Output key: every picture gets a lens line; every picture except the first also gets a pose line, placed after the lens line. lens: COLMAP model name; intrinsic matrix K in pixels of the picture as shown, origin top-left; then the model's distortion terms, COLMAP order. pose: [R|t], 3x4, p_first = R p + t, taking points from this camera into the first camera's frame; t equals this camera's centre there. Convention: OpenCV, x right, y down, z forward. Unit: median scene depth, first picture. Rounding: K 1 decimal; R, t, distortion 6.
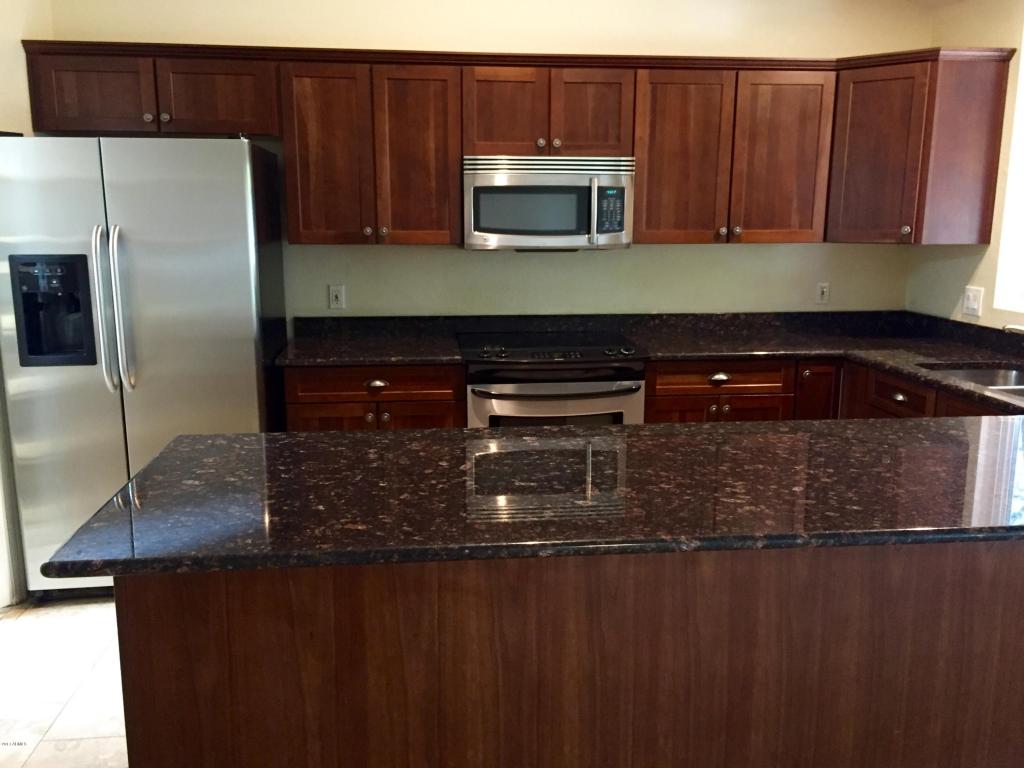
lens RADIAL K [[896.2, 0, 512.0], [0, 896.2, 384.0], [0, 0, 1]] dist [0.039475, -0.009933]
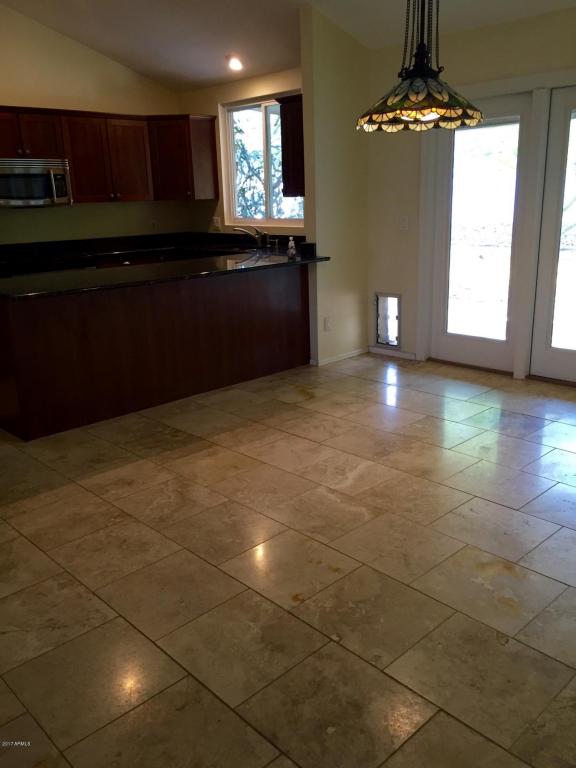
lens RADIAL K [[672.2, 0, 288.0], [0, 672.2, 384.0], [0, 0, 1]] dist [0.039475, -0.009933]
pose [[0.795003, -0.188411, 0.576603, -0.448683], [0.147319, 0.982052, 0.117776, 0.143628], [-0.588444, -0.008688, 0.808491, -0.554547]]
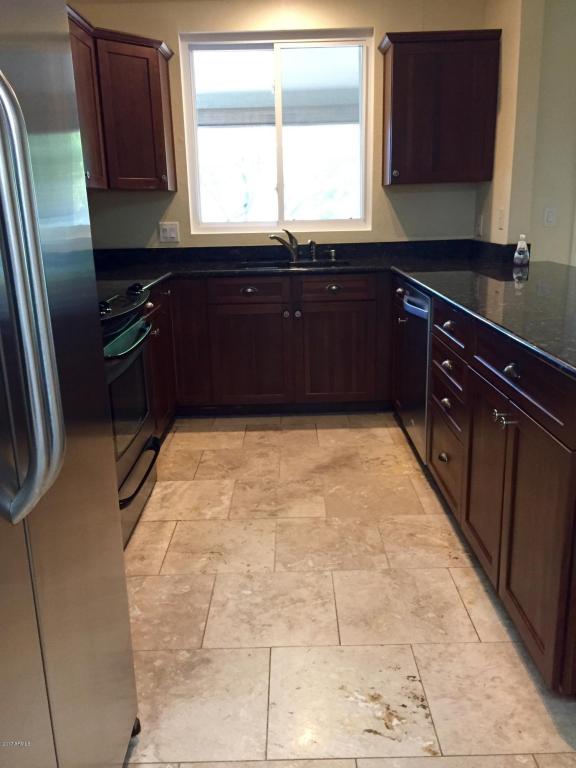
lens RADIAL K [[672.2, 0, 288.0], [0, 672.2, 384.0], [0, 0, 1]] dist [0.039475, -0.009933]
pose [[0.103331, -0.260171, 0.960017, -0.581234], [0.216528, 0.947920, 0.233587, -0.073361], [-0.970793, 0.183734, 0.154284, 0.706128]]
